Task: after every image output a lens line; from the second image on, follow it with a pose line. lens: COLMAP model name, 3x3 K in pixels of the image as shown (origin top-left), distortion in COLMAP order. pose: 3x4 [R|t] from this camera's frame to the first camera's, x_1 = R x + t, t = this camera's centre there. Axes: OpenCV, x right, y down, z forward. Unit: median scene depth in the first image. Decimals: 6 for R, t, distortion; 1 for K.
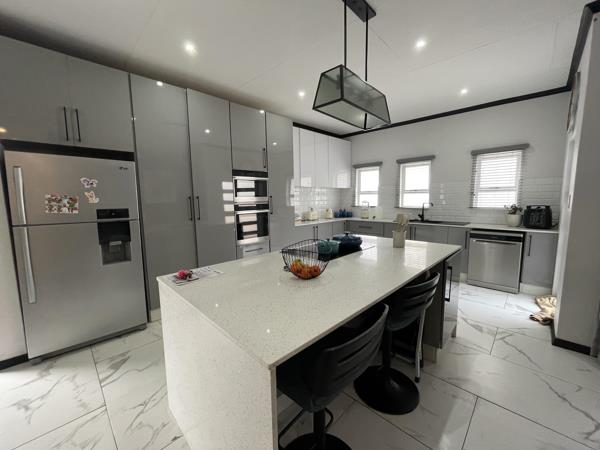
lens RADIAL K [[241.6, 0, 300.0], [0, 241.6, 225.0], [0, 0, 1]] dist [-0.001146, -0.000261]
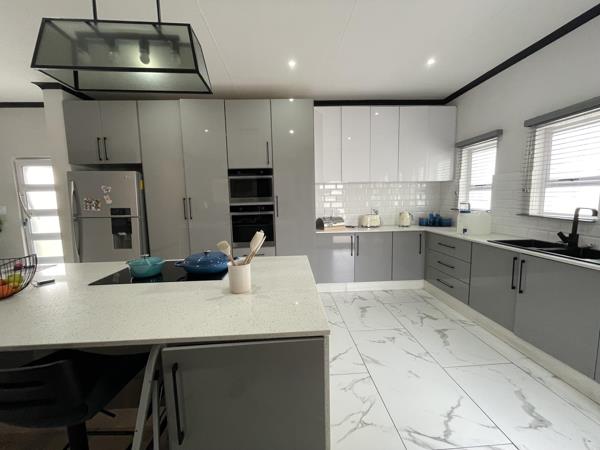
lens RADIAL K [[241.6, 0, 300.0], [0, 241.6, 225.0], [0, 0, 1]] dist [-0.001146, -0.000261]
pose [[0.741147, 0.074019, -0.667249, 0.430373], [-0.065076, 0.997144, 0.038331, -0.044782], [0.668181, 0.015013, 0.743847, 0.336529]]
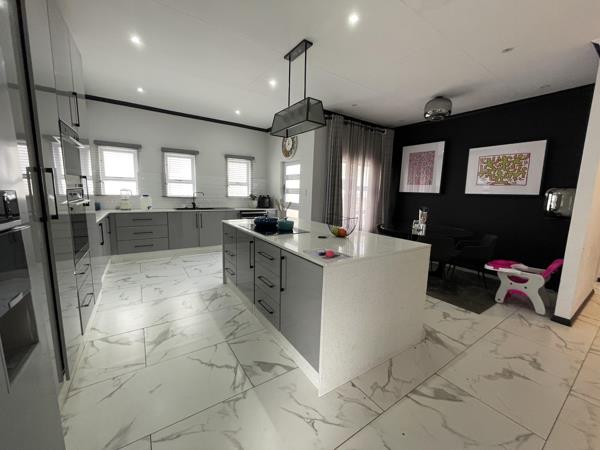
lens RADIAL K [[241.6, 0, 300.0], [0, 241.6, 225.0], [0, 0, 1]] dist [-0.001146, -0.000261]
pose [[0.206868, -0.117862, 0.971244, -0.493771], [0.075427, 0.991684, 0.104277, -0.020830], [-0.975457, 0.051686, 0.214038, 0.284404]]
